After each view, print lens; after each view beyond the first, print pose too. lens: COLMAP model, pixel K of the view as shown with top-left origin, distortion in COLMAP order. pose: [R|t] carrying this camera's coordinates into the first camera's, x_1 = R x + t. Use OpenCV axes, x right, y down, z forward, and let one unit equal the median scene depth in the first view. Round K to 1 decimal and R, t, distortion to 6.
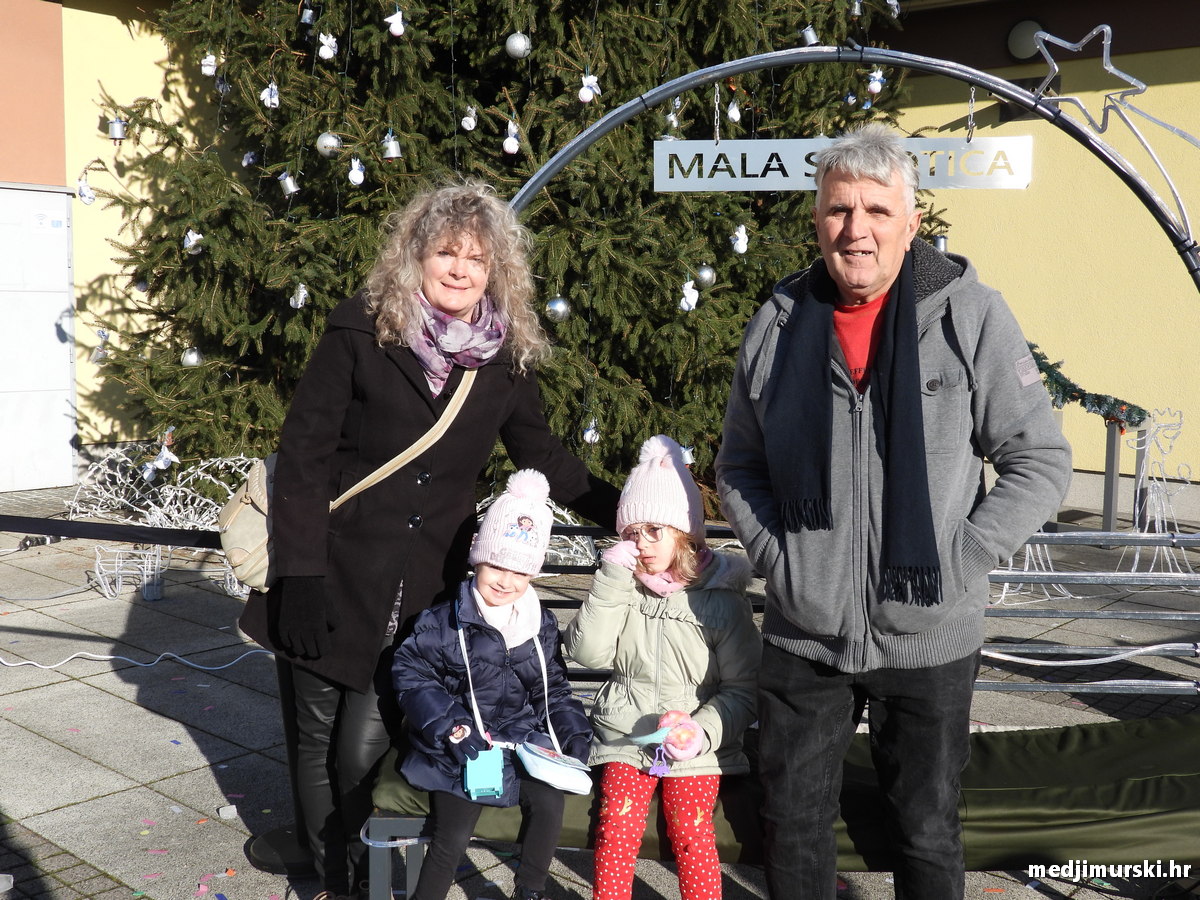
lens RADIAL K [[1340.1, 0, 600.0], [0, 1340.1, 450.0], [0, 0, 1]] dist [-0.000264, -0.008275]
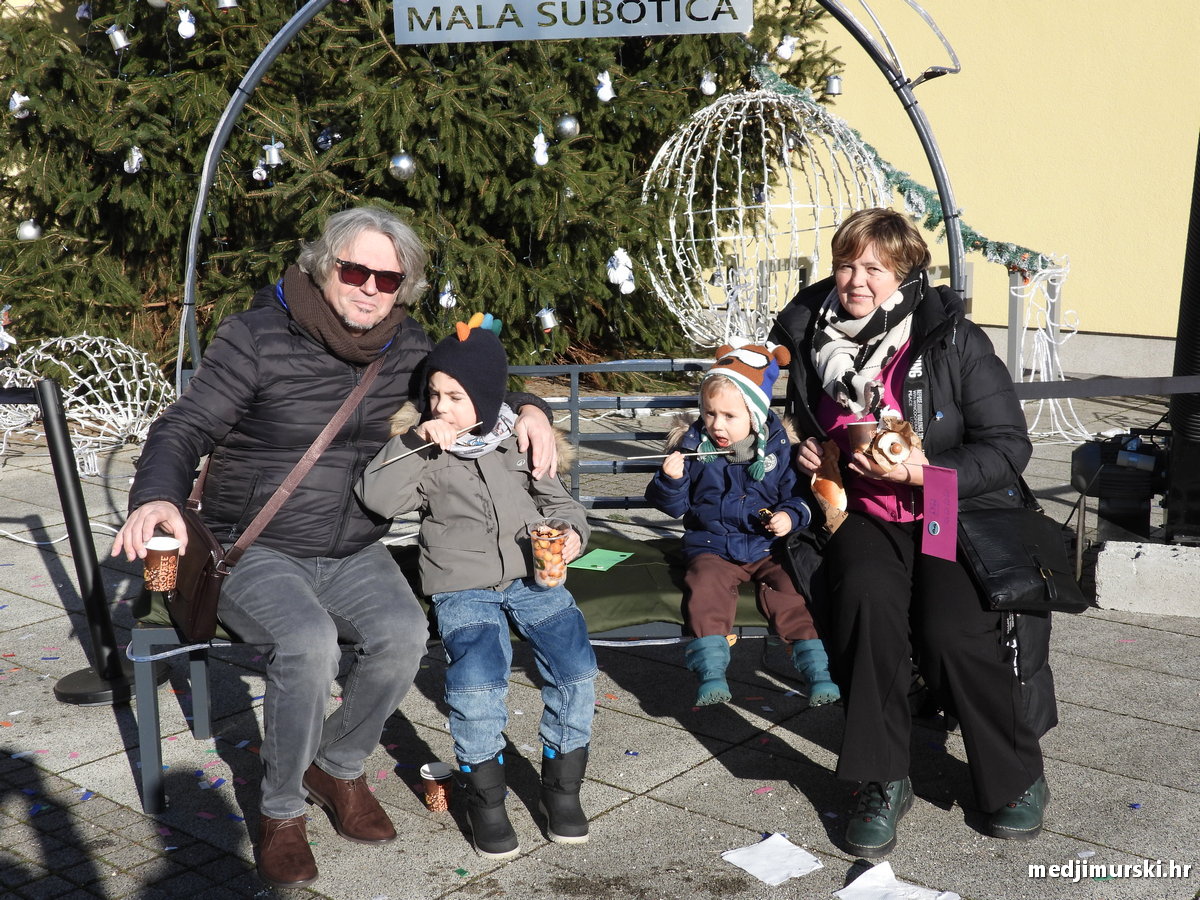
lens RADIAL K [[1550.3, 0, 599.2], [0, 1550.3, 443.5], [0, 0, 1]] dist [0.005430, -0.000743]
pose [[0.999364, -0.031095, 0.017480, 0.074470], [0.029801, 0.997103, 0.069979, 0.016216], [-0.019606, -0.069414, 0.997395, -0.100556]]
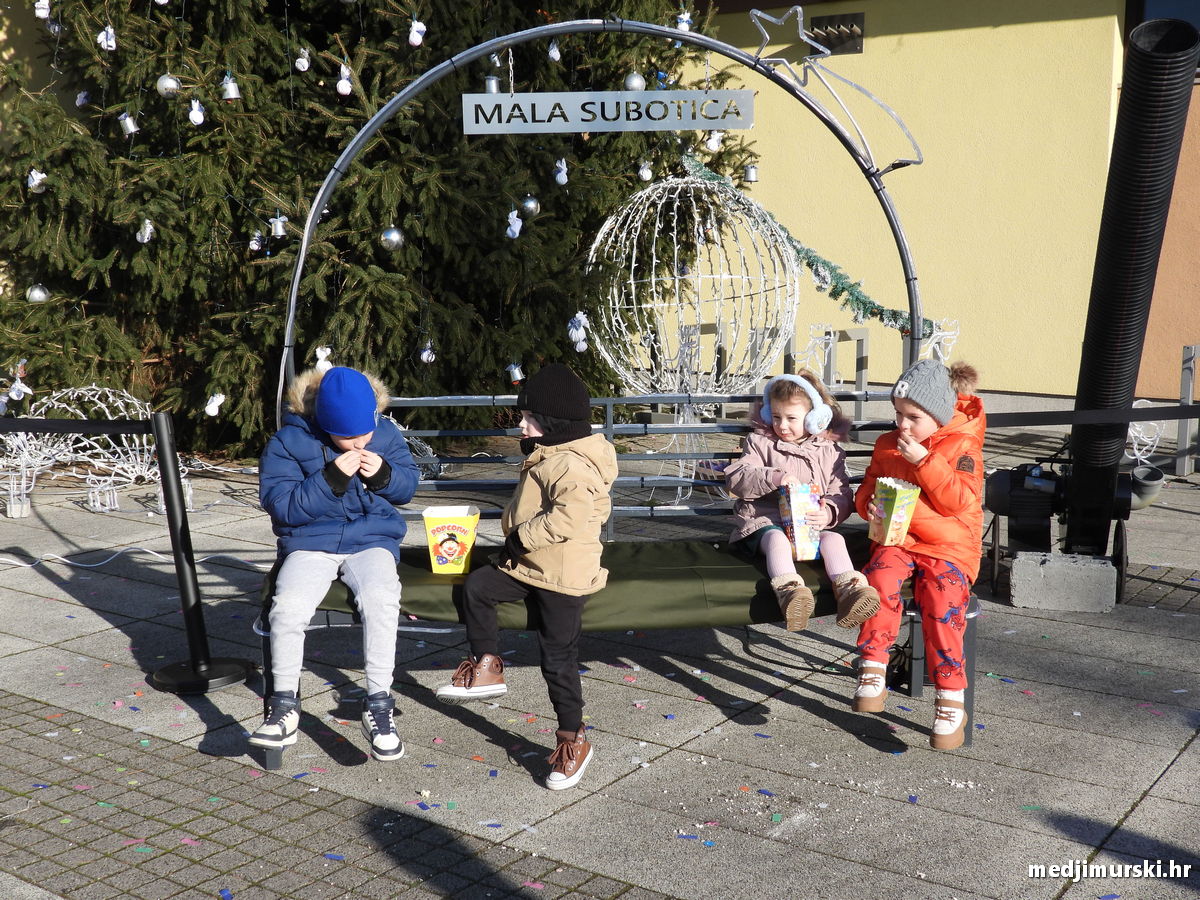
lens RADIAL K [[1446.3, 0, 592.7], [0, 1446.3, 447.5], [0, 0, 1]] dist [-0.007197, 0.028365]
pose [[0.994593, -0.031567, 0.098936, 0.007609], [0.028411, 0.999047, 0.033142, 0.026927], [-0.099888, -0.030152, 0.994542, -0.168267]]
